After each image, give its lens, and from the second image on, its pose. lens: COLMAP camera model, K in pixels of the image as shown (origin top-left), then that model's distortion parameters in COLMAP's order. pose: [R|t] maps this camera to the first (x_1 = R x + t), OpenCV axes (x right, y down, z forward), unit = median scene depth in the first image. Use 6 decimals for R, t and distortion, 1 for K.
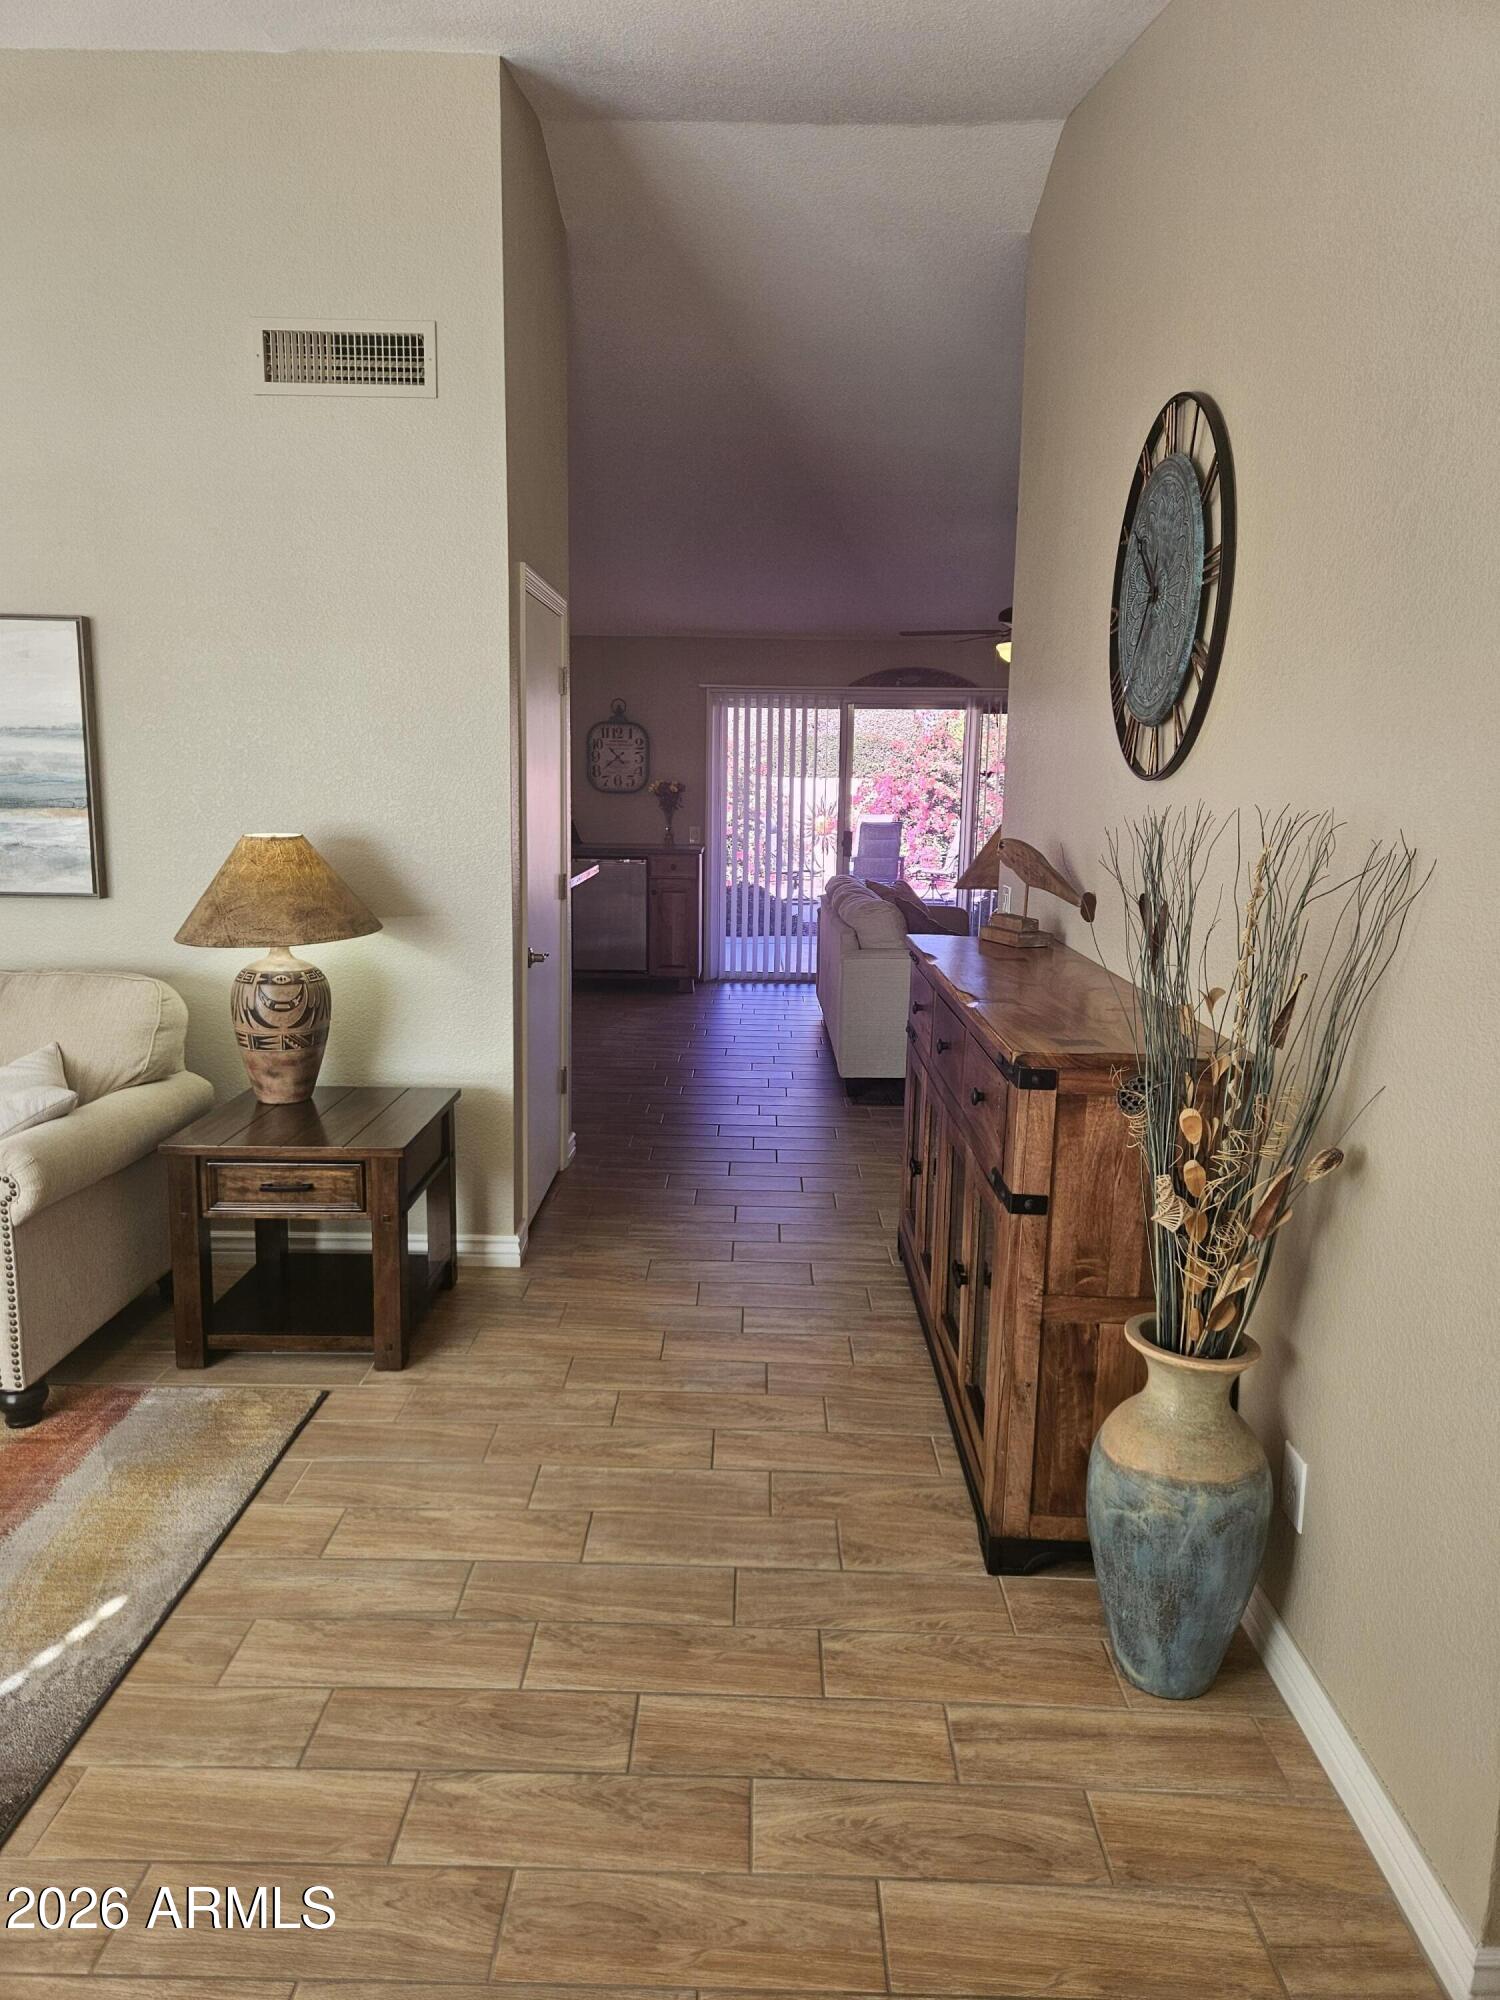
lens RADIAL K [[1332.5, 0, 744.7], [0, 1332.5, 999.8], [0, 0, 1]] dist [0.067585, -0.054504]
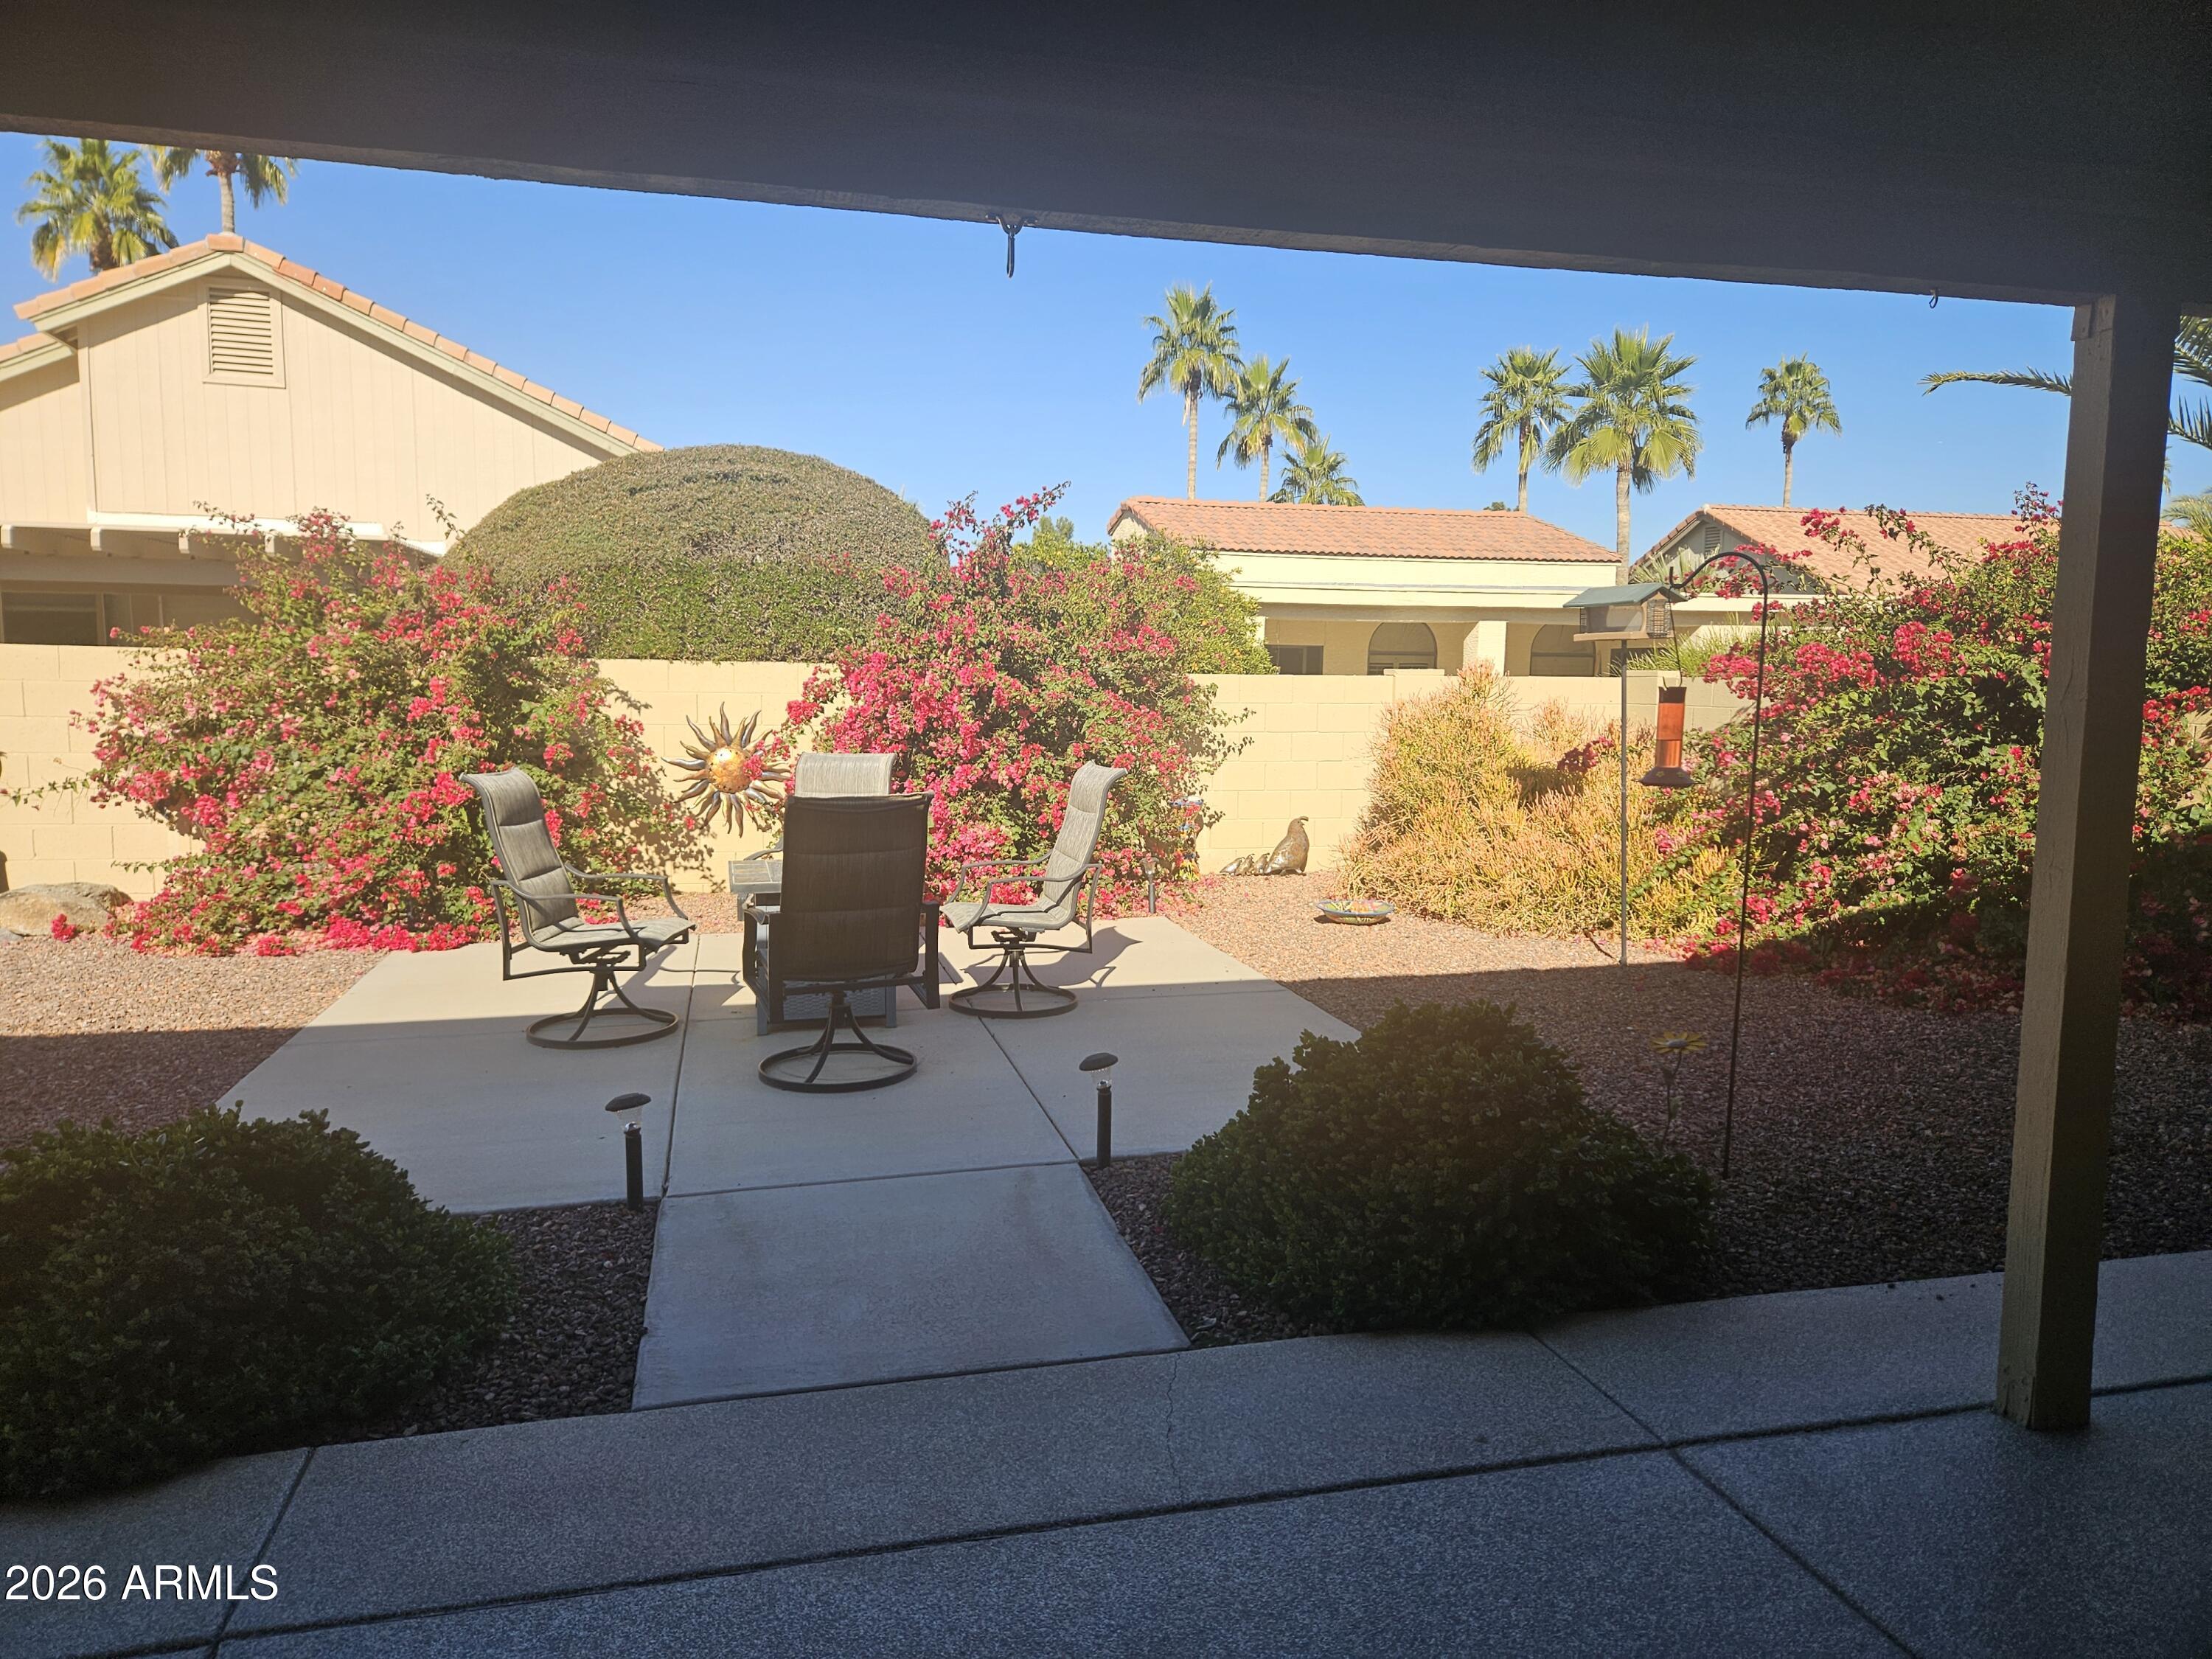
lens RADIAL K [[1473.8, 0, 1114.6], [0, 1473.8, 842.3], [0, 0, 1]] dist [0.067585, -0.054504]
pose [[0.965648, -0.033000, 0.257749, 0.114213], [0.046480, 0.997842, -0.046379, -0.165596], [-0.255662, 0.056766, 0.965098, 1.053885]]
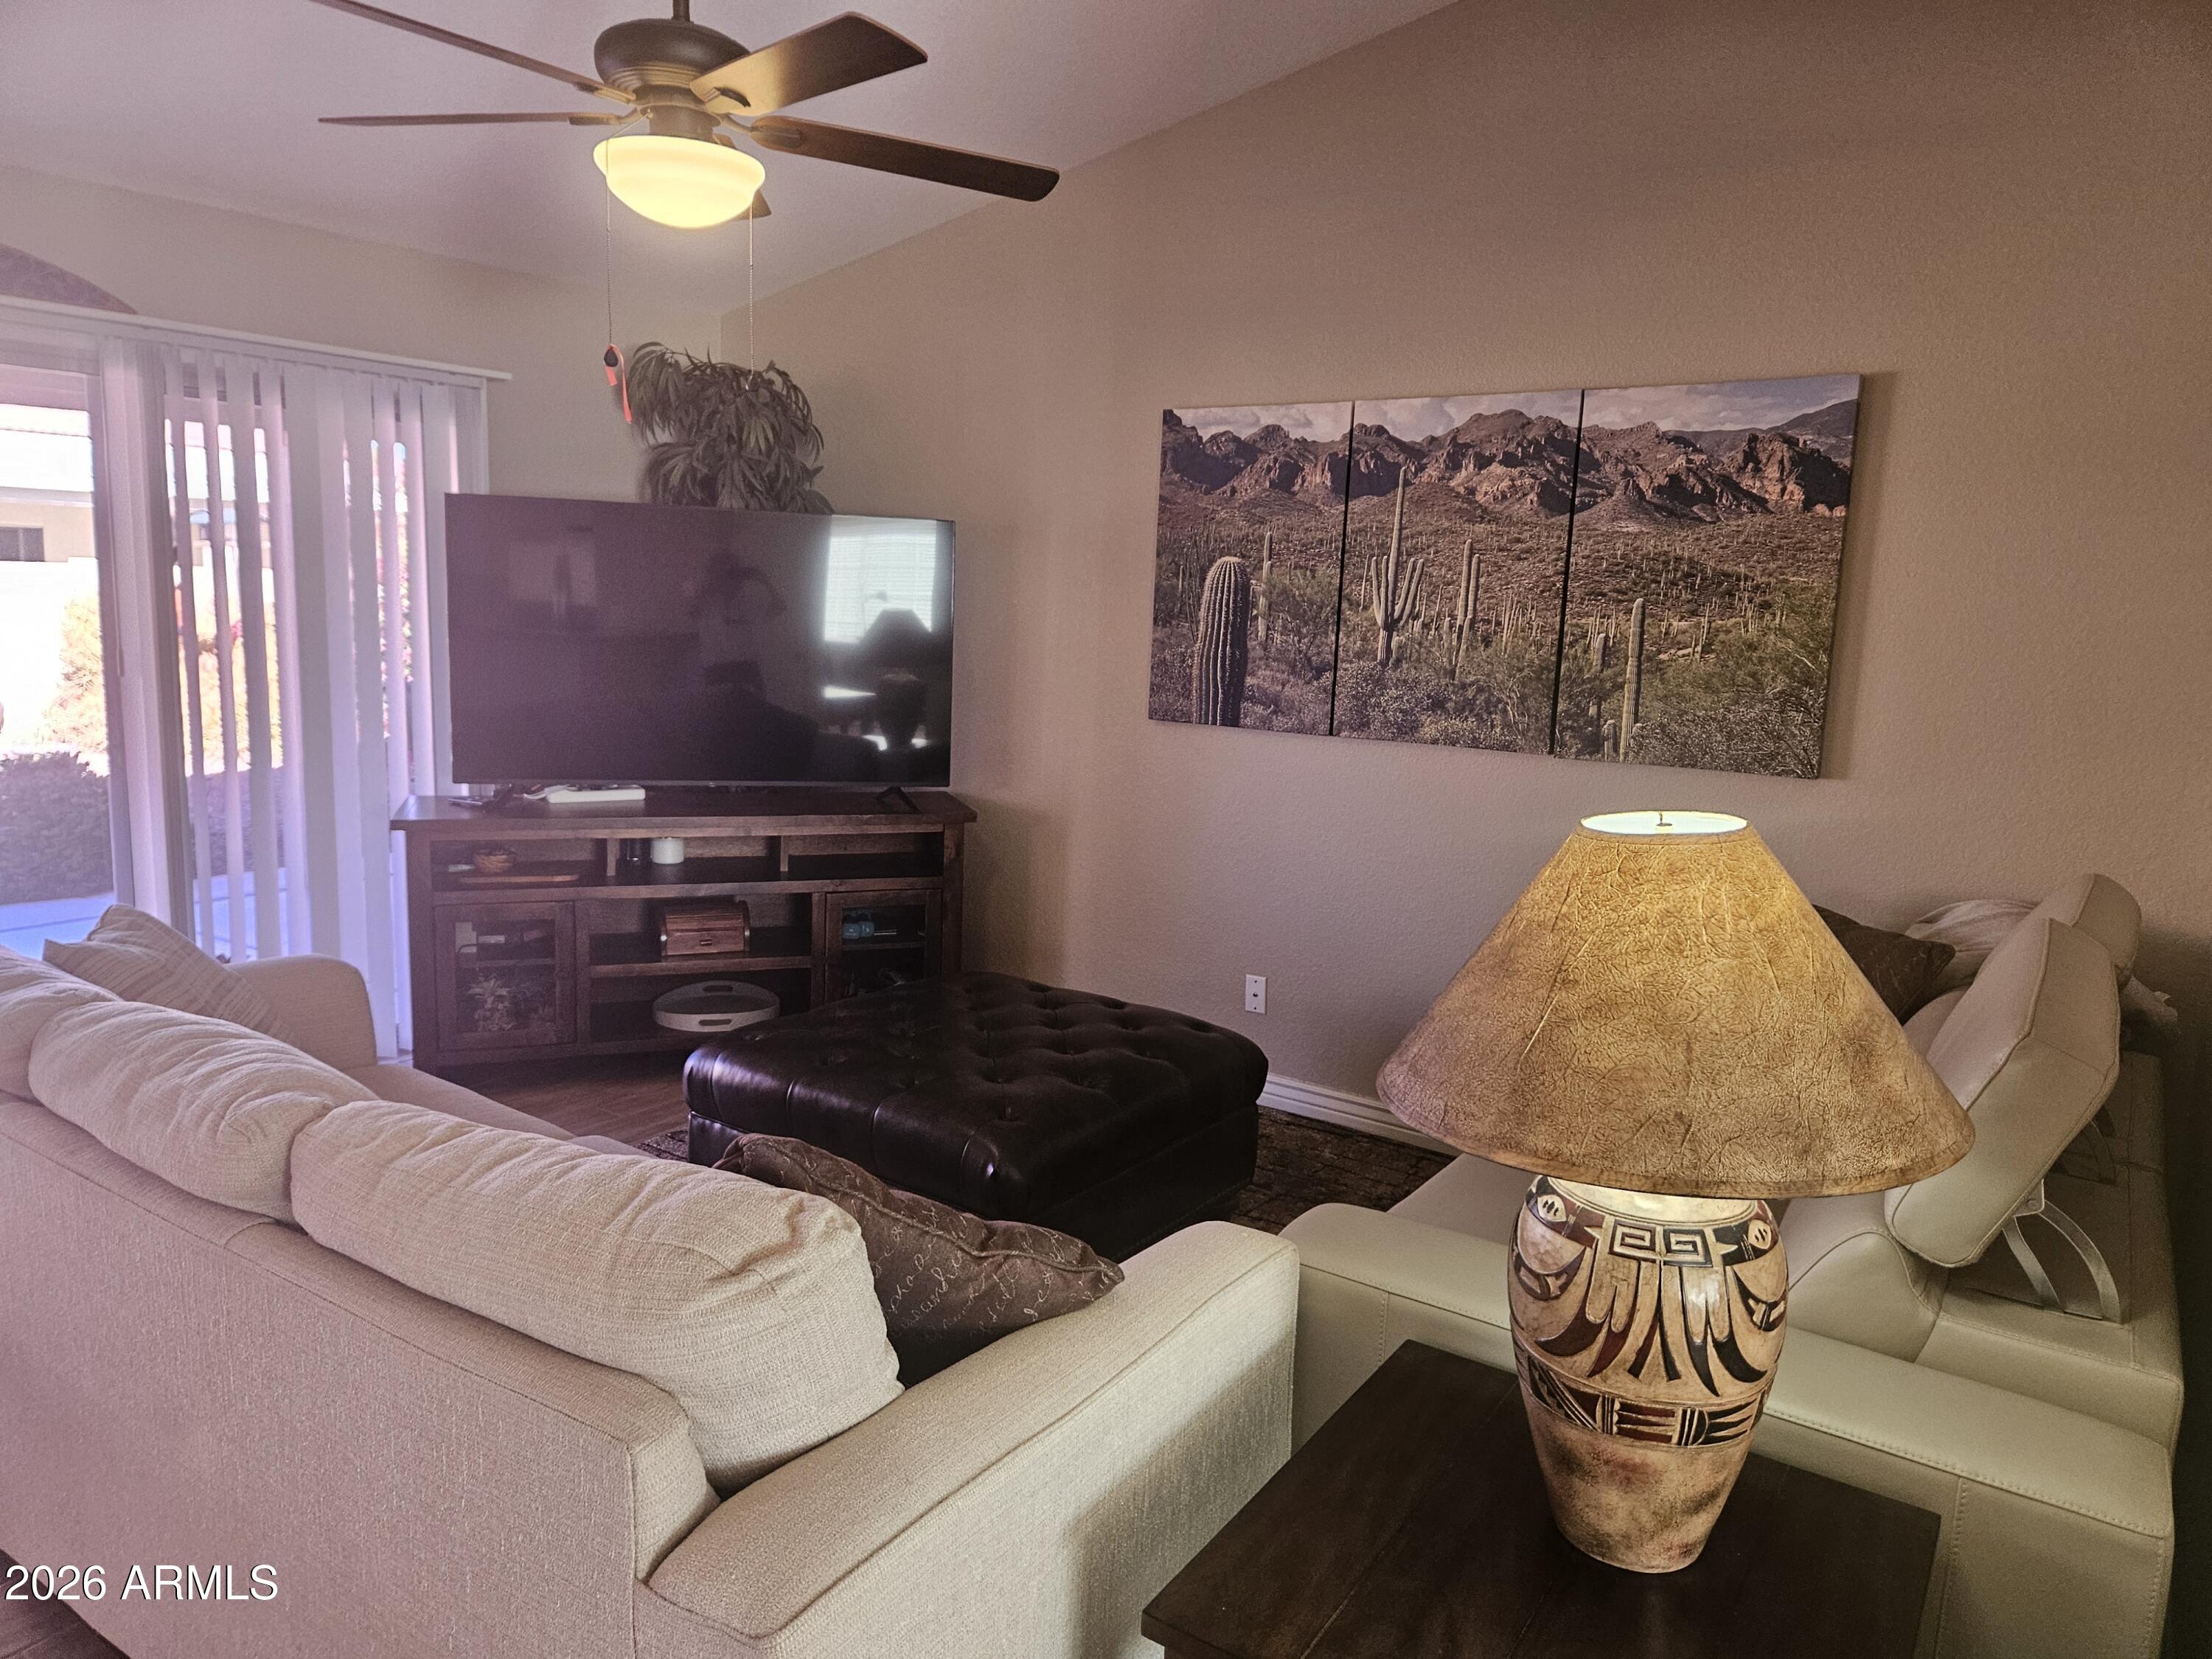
lens RADIAL K [[1473.8, 0, 1108.2], [0, 1473.8, 819.4], [0, 0, 1]] dist [0.067585, -0.054504]
pose [[0.548127, -0.124696, 0.827047, -0.035168], [0.116484, 0.990568, 0.072151, -0.095263], [-0.828244, 0.056790, 0.557483, 0.553791]]
